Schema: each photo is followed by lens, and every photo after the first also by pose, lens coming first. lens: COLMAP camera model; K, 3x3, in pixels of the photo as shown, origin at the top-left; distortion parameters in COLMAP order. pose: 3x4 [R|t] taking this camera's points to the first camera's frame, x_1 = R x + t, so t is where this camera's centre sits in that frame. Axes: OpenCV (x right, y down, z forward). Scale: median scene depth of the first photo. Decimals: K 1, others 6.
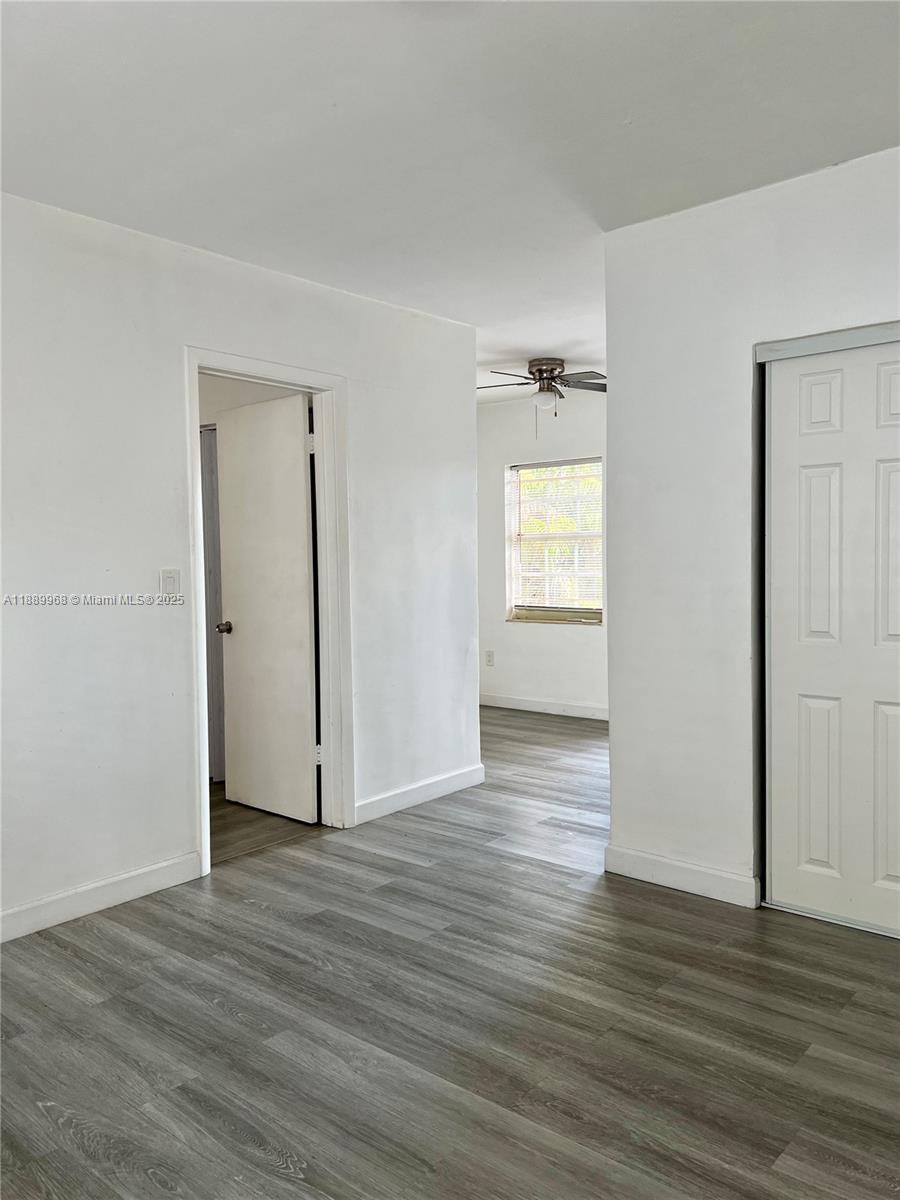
lens RADIAL K [[897.9, 0, 450.0], [0, 897.9, 600.0], [0, 0, 1]] dist [0.036500, -0.051711]
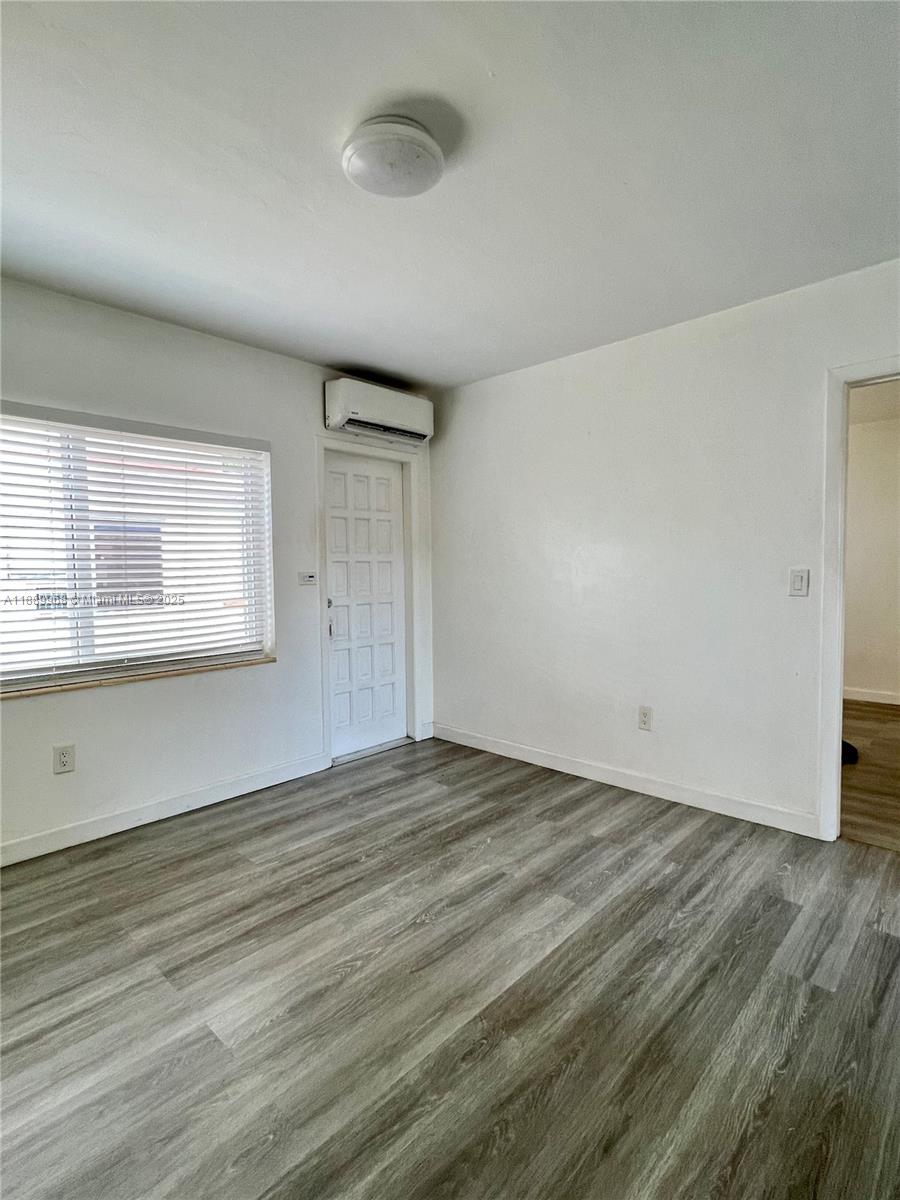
lens RADIAL K [[603.3, 0, 450.0], [0, 603.3, 600.0], [0, 0, 1]] dist [0.000098, -0.000119]
pose [[-0.053327, 0.070441, -0.996089, 0.630285], [-0.036486, 0.996705, 0.072438, -0.040772], [0.997910, 0.040206, -0.050581, 0.734838]]
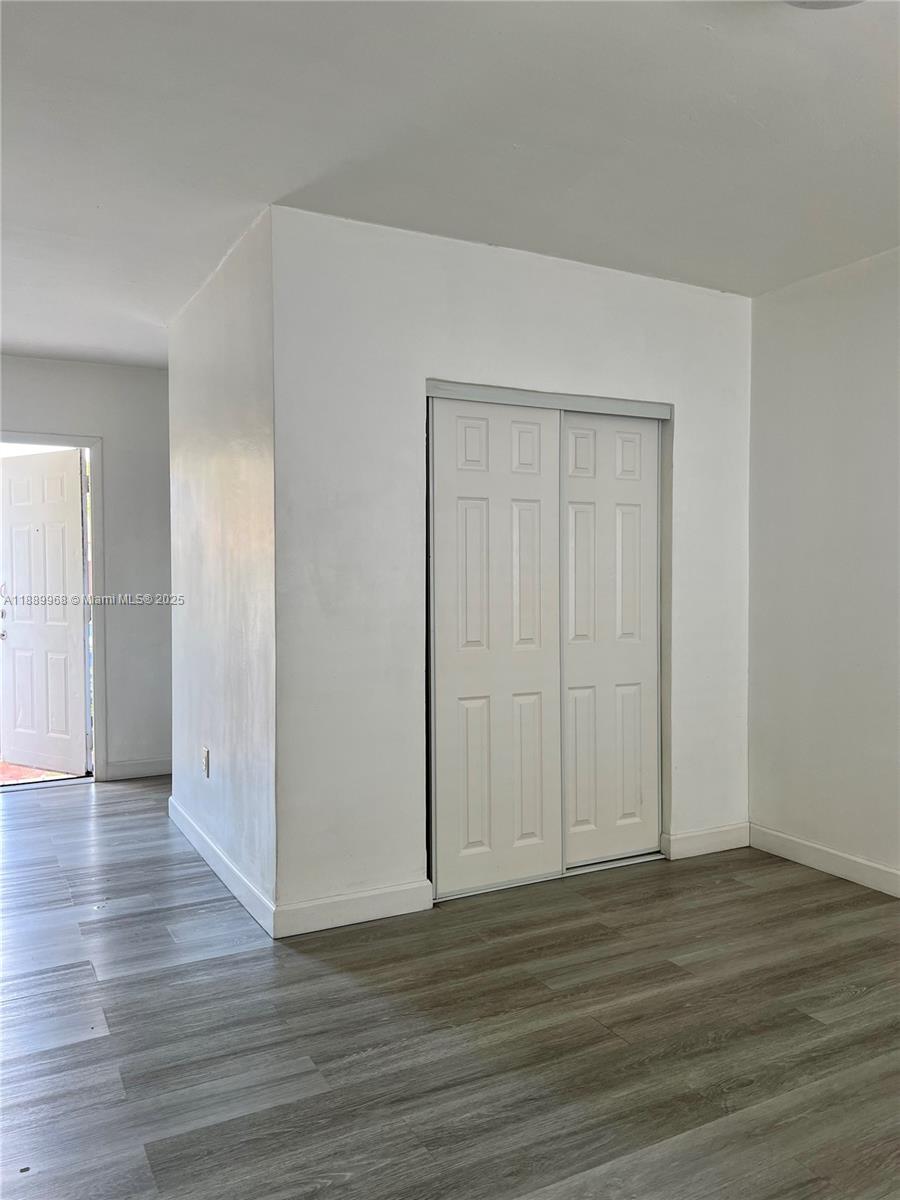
lens RADIAL K [[897.9, 0, 450.0], [0, 897.9, 600.0], [0, 0, 1]] dist [0.036500, -0.051711]
pose [[0.368771, -0.010806, 0.929458, -0.733448], [0.046677, 0.998886, -0.006906, -0.011564], [-0.928348, 0.045931, 0.368864, 0.668351]]
